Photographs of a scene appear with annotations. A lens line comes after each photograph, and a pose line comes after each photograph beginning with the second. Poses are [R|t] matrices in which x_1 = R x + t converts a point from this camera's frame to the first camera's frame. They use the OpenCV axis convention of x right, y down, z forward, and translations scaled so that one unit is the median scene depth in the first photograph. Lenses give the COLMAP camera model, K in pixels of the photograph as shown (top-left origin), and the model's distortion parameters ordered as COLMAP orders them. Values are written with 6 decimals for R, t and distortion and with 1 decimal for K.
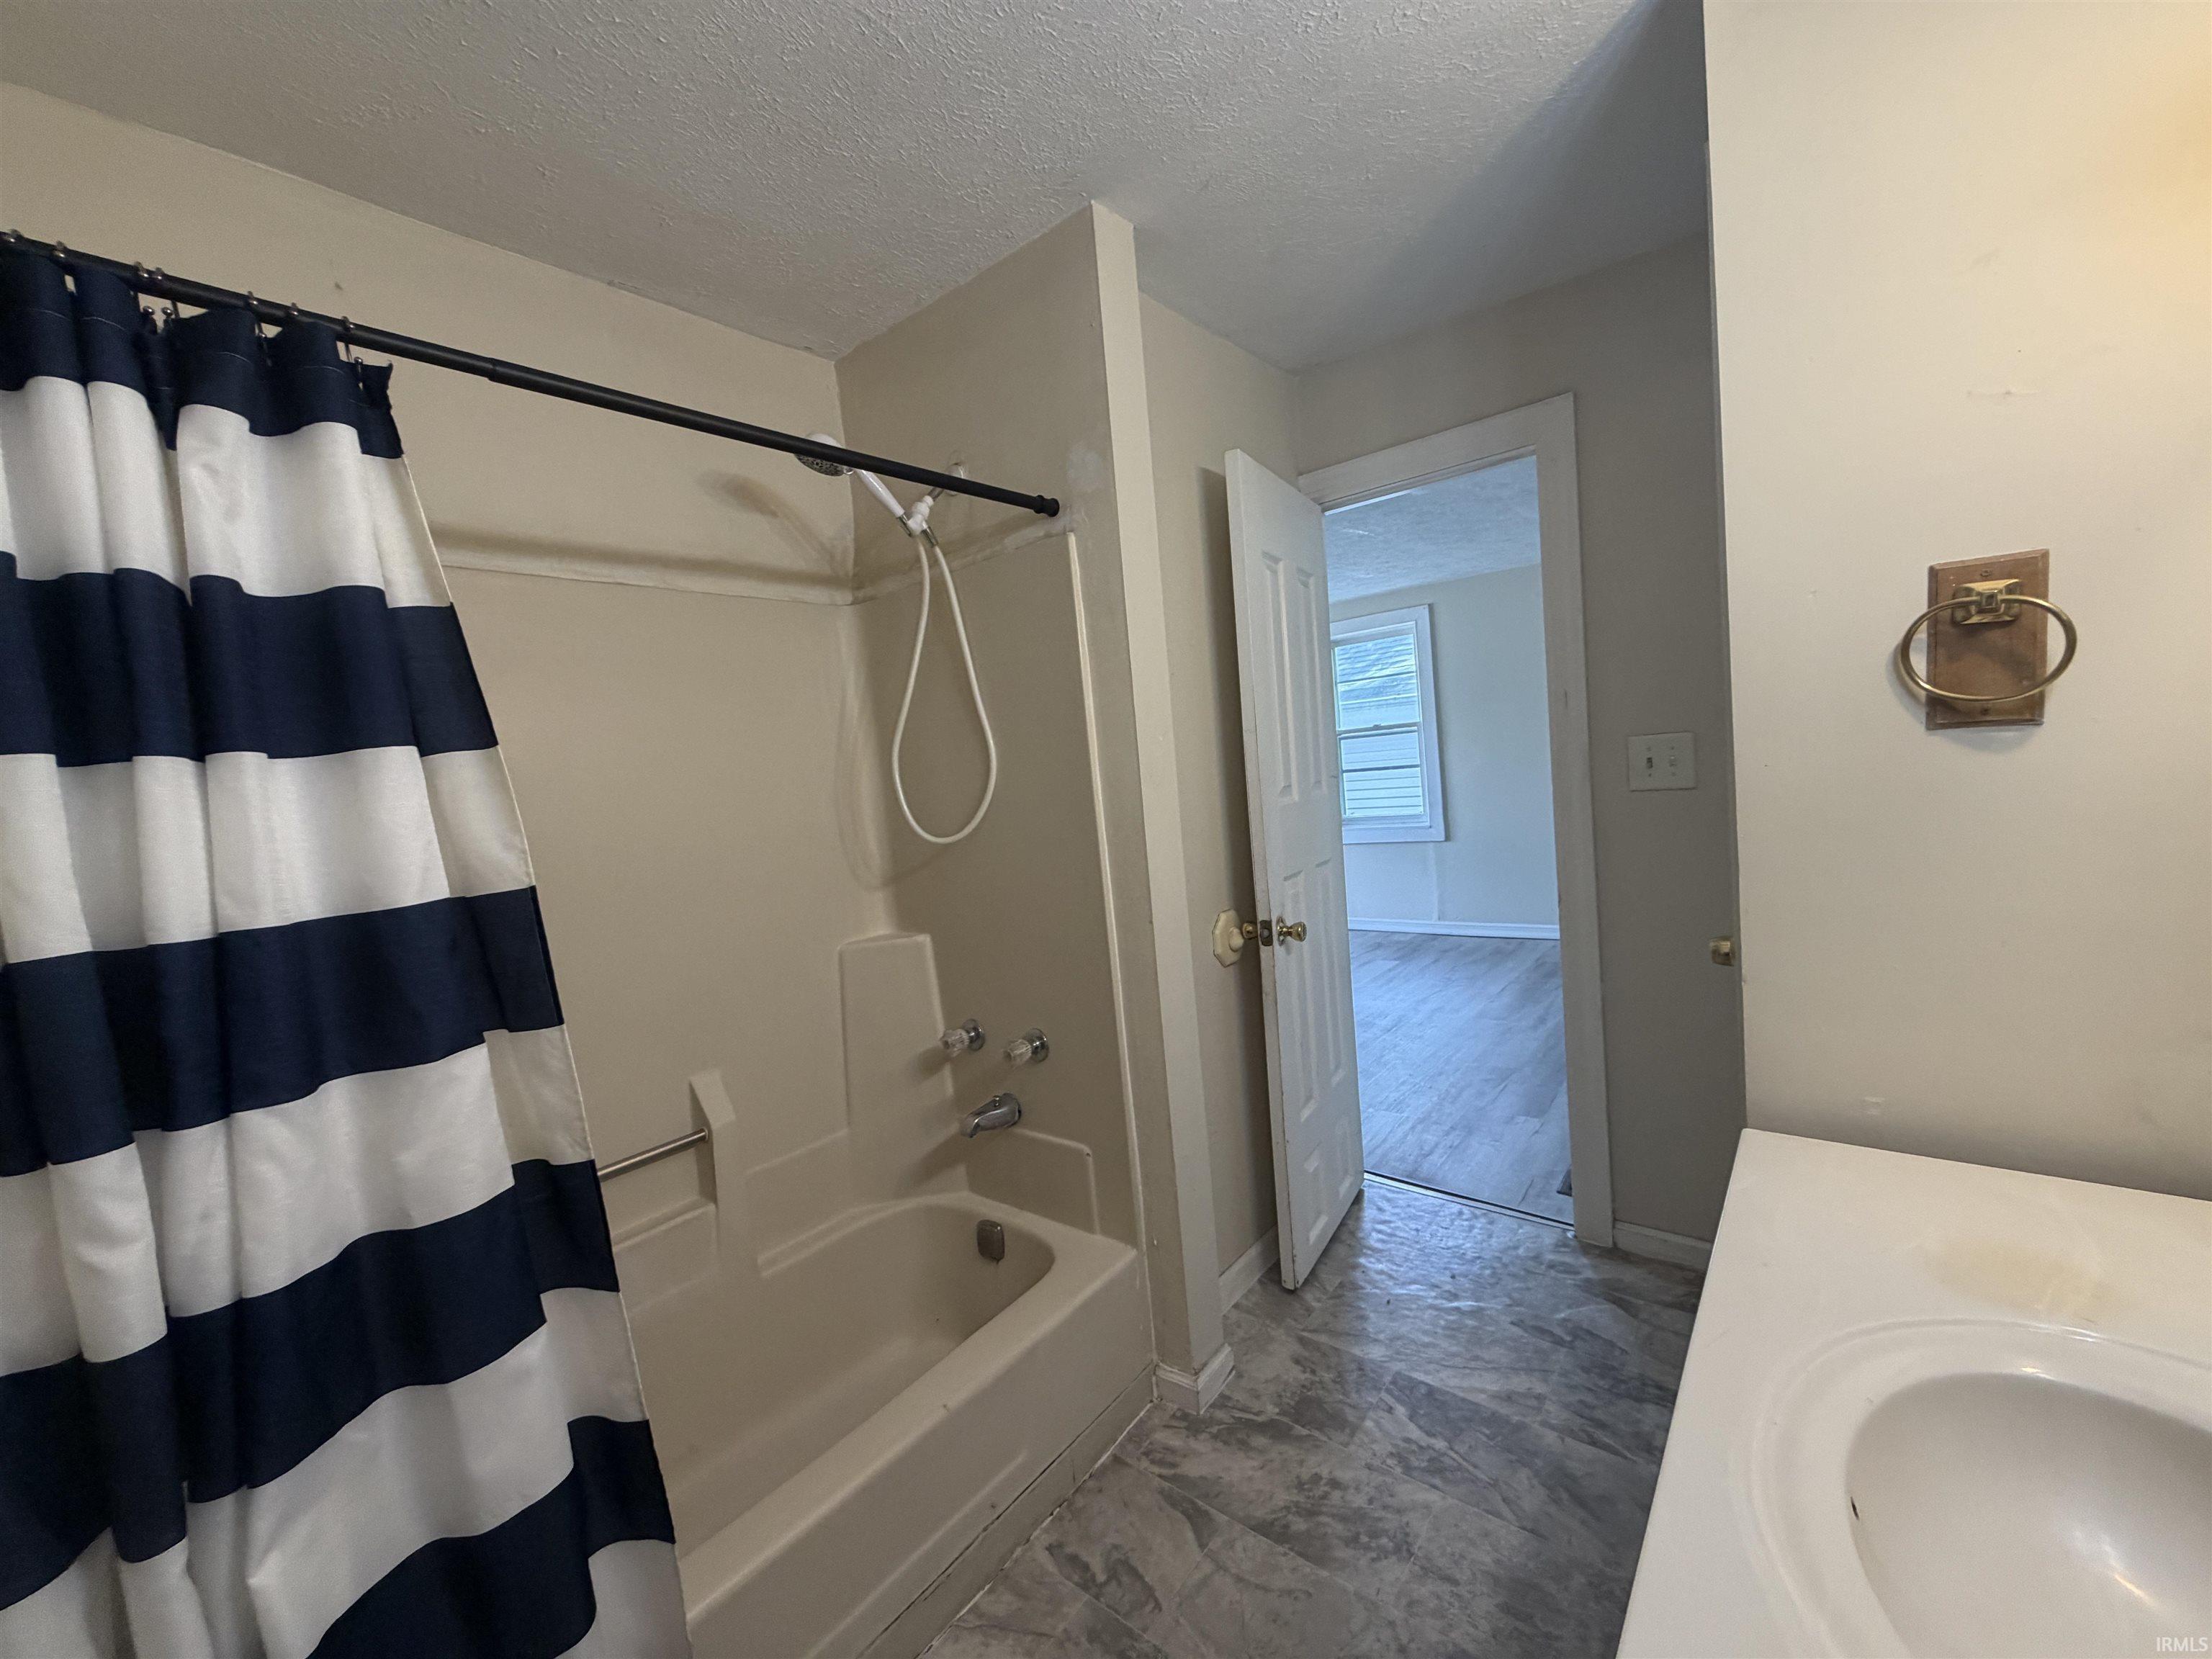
lens RADIAL K [[884.9, 0, 1100.2], [0, 884.9, 825.1], [0, 0, 1]] dist [0.001583, -0.000414]
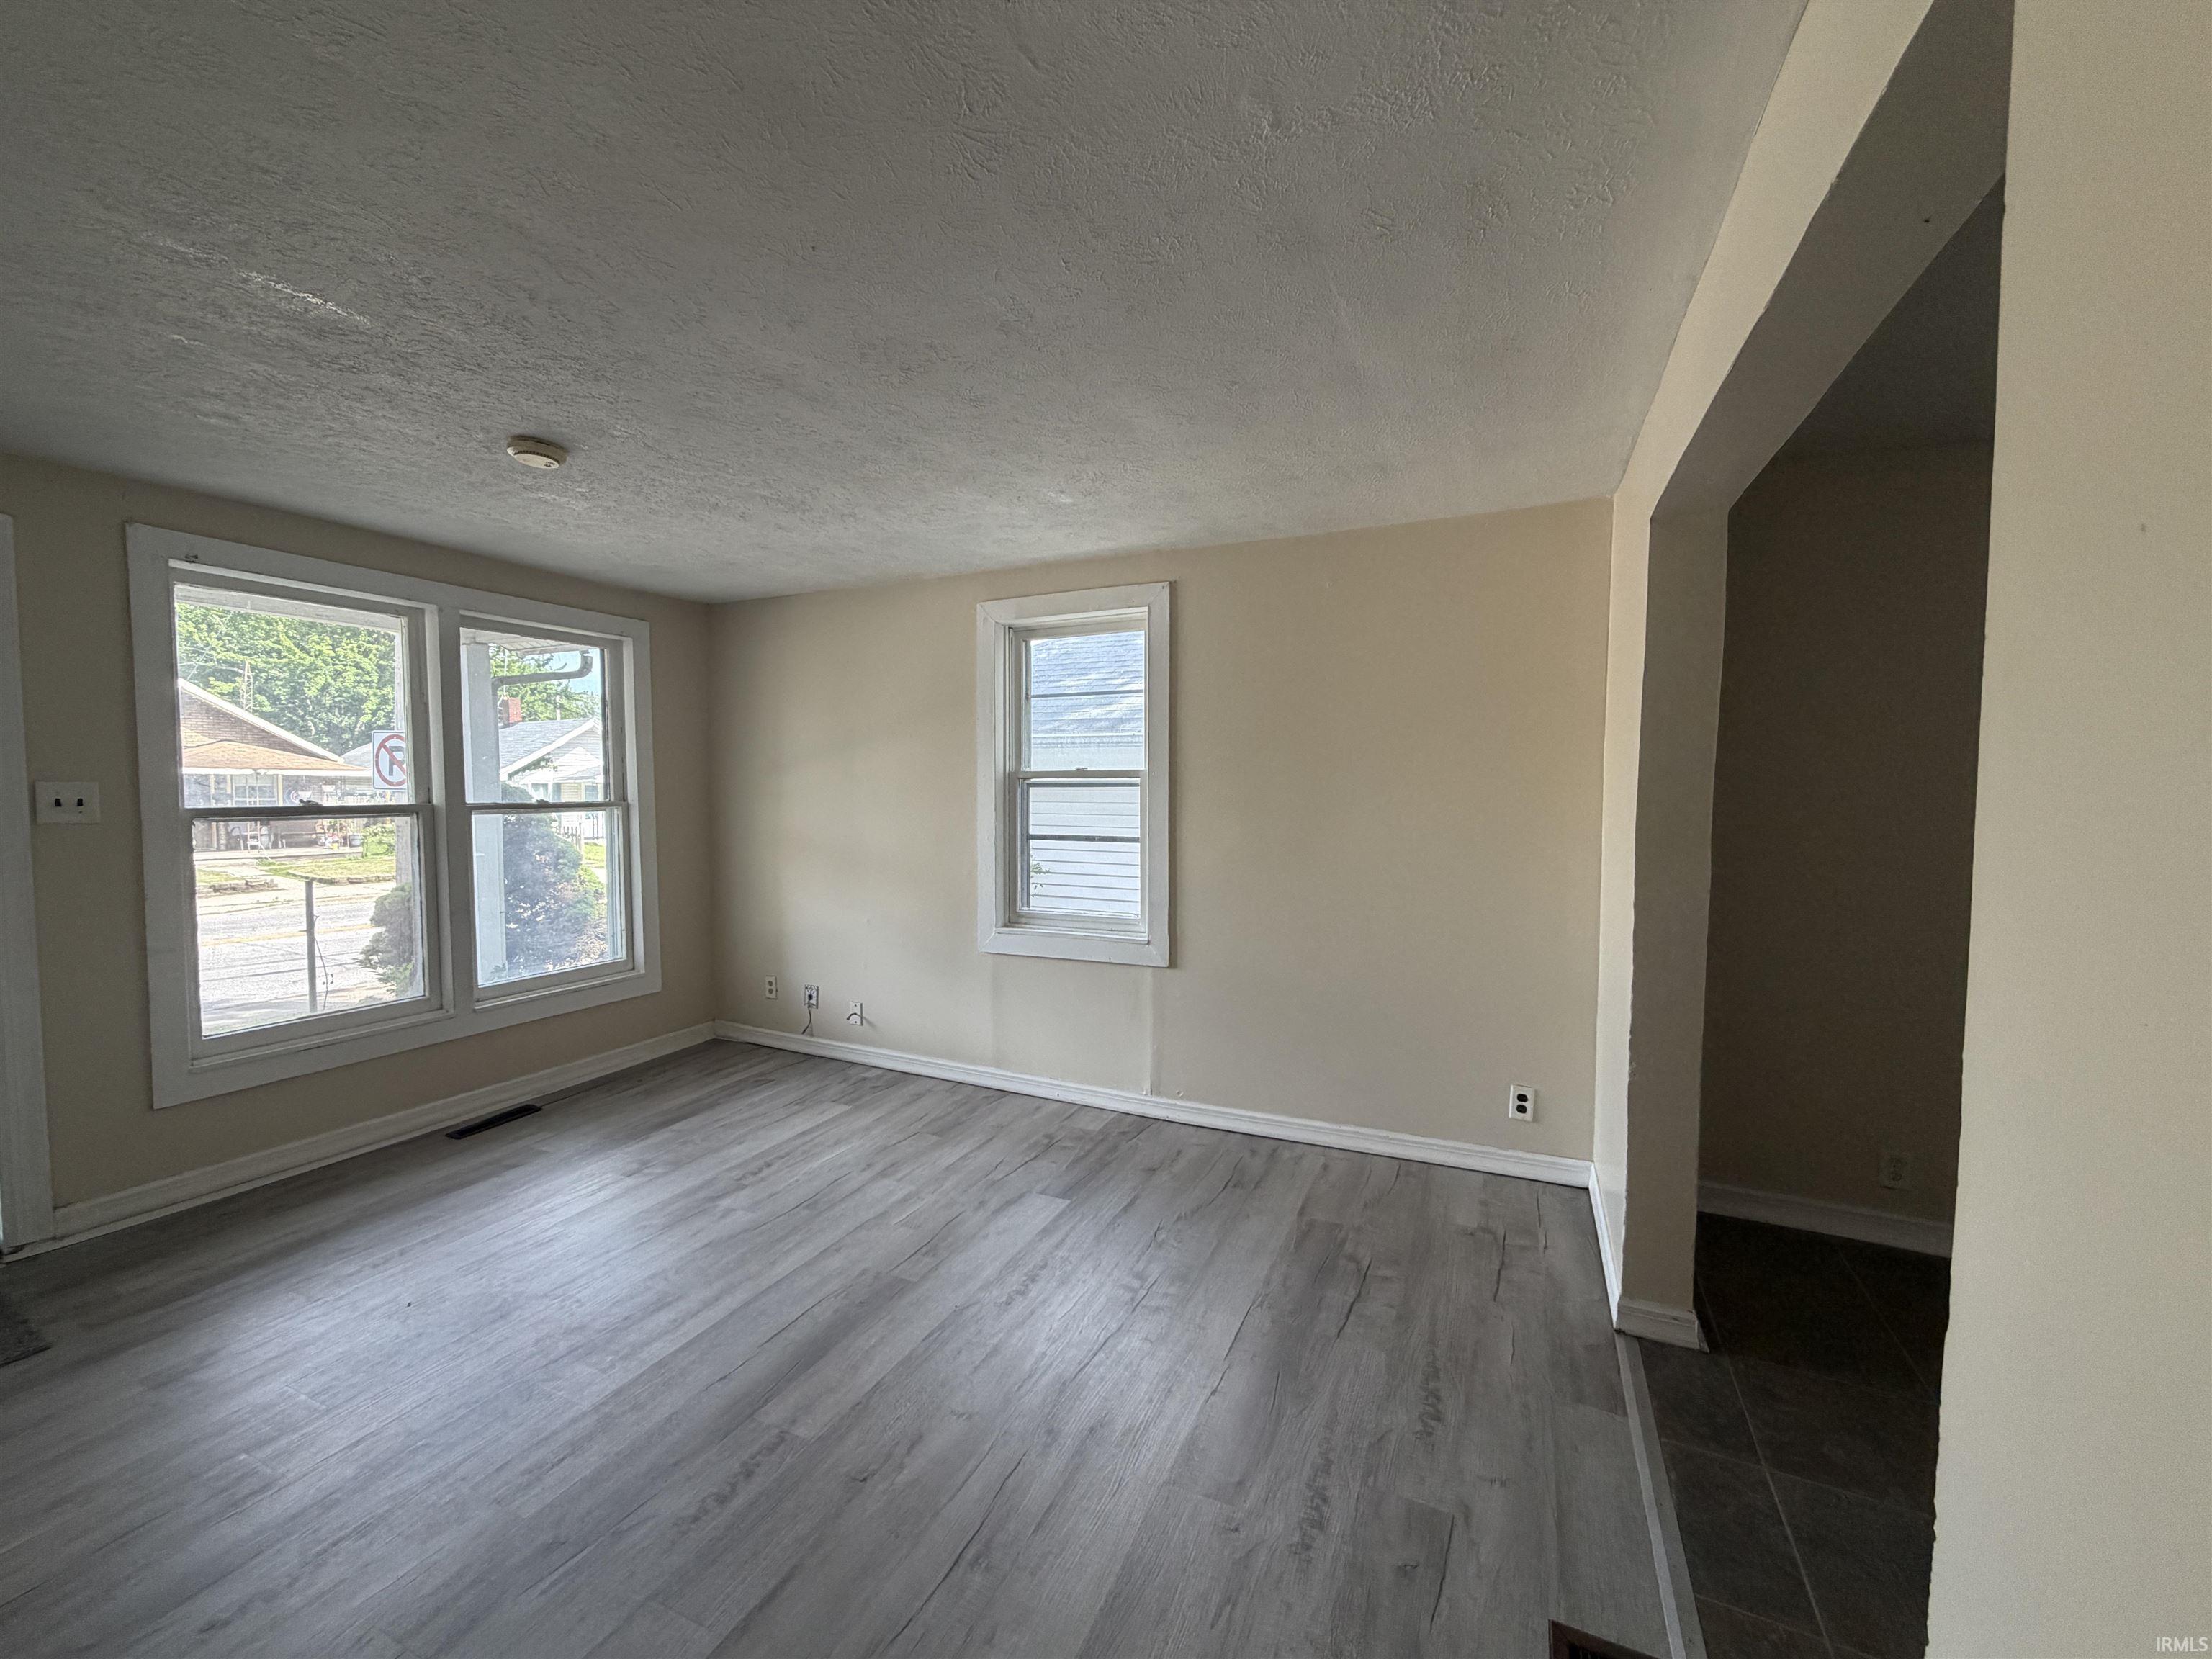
lens RADIAL K [[884.9, 0, 1097.6], [0, 884.9, 819.2], [0, 0, 1]] dist [0.001583, -0.000414]
pose [[0.964841, 0.084305, 0.248947, 0.190411], [-0.074747, 0.996065, -0.047619, -0.054258], [-0.251982, 0.027337, 0.967346, 0.438425]]
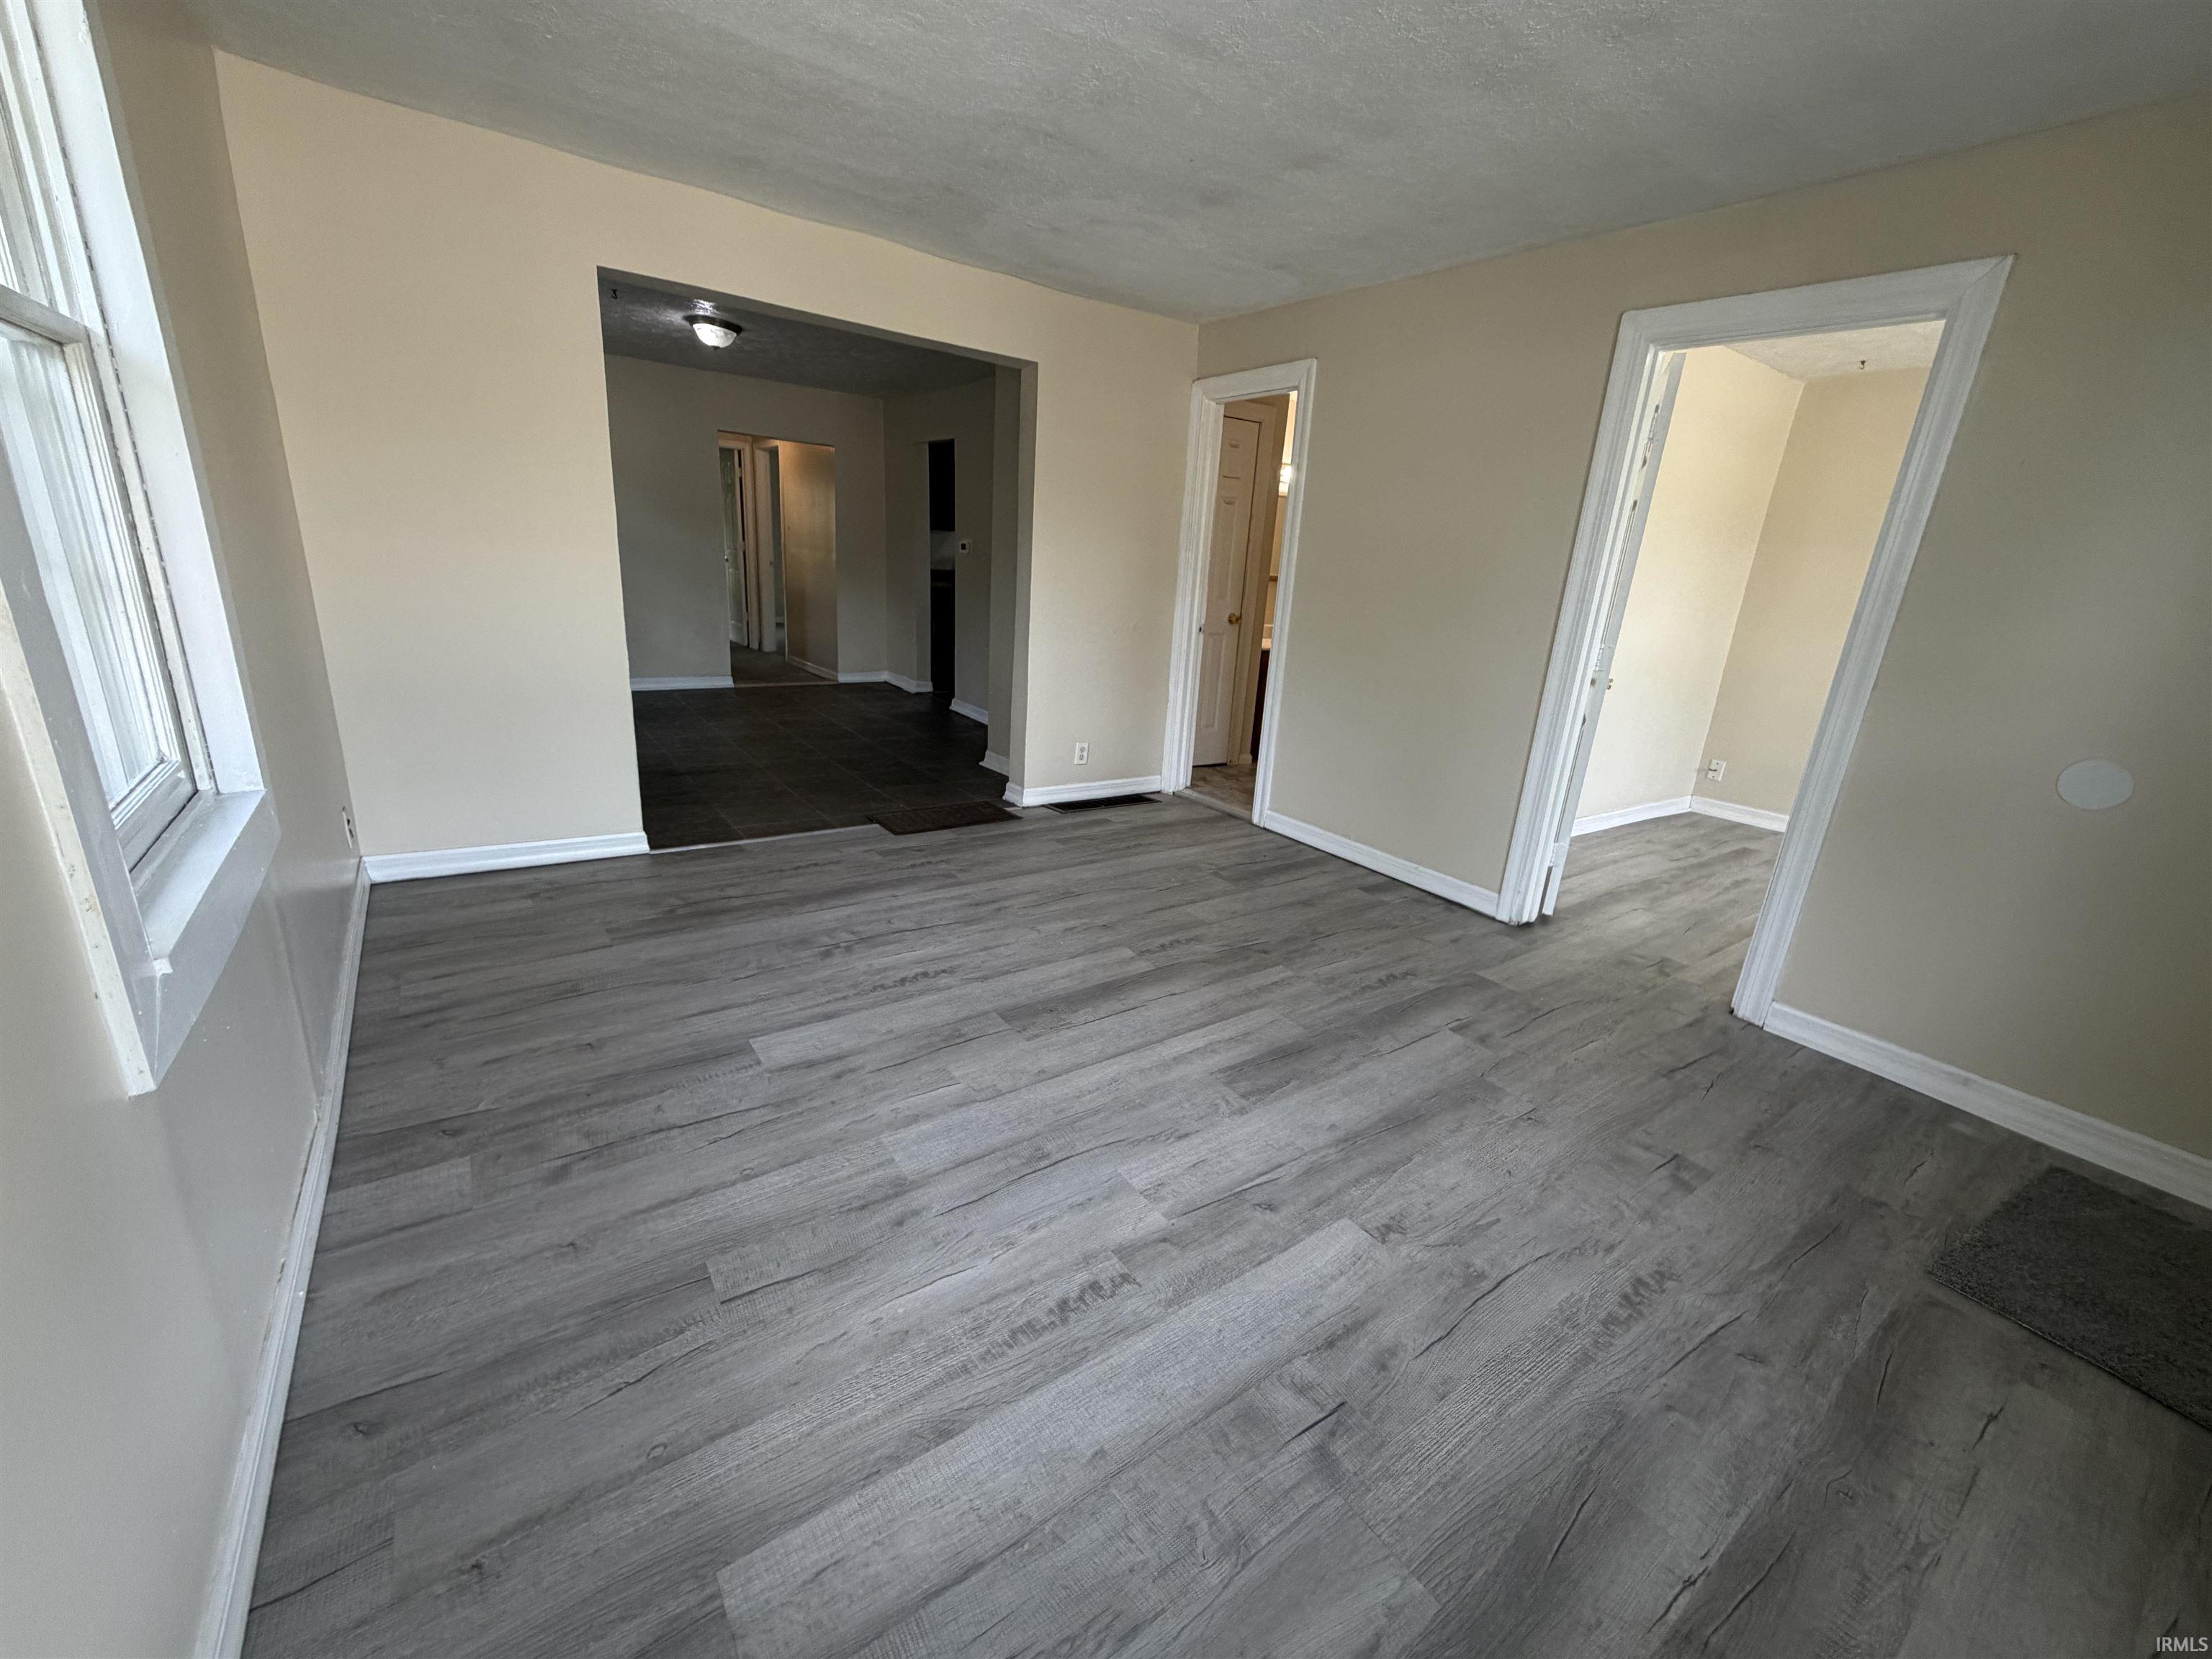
lens RADIAL K [[884.9, 0, 1102.3], [0, 884.9, 825.7], [0, 0, 1]] dist [0.001583, -0.000414]
pose [[-0.966305, -0.052474, 0.251993, 0.074164], [0.034400, 0.943889, 0.328466, -0.070823], [-0.255089, 0.326067, -0.910280, 1.250008]]
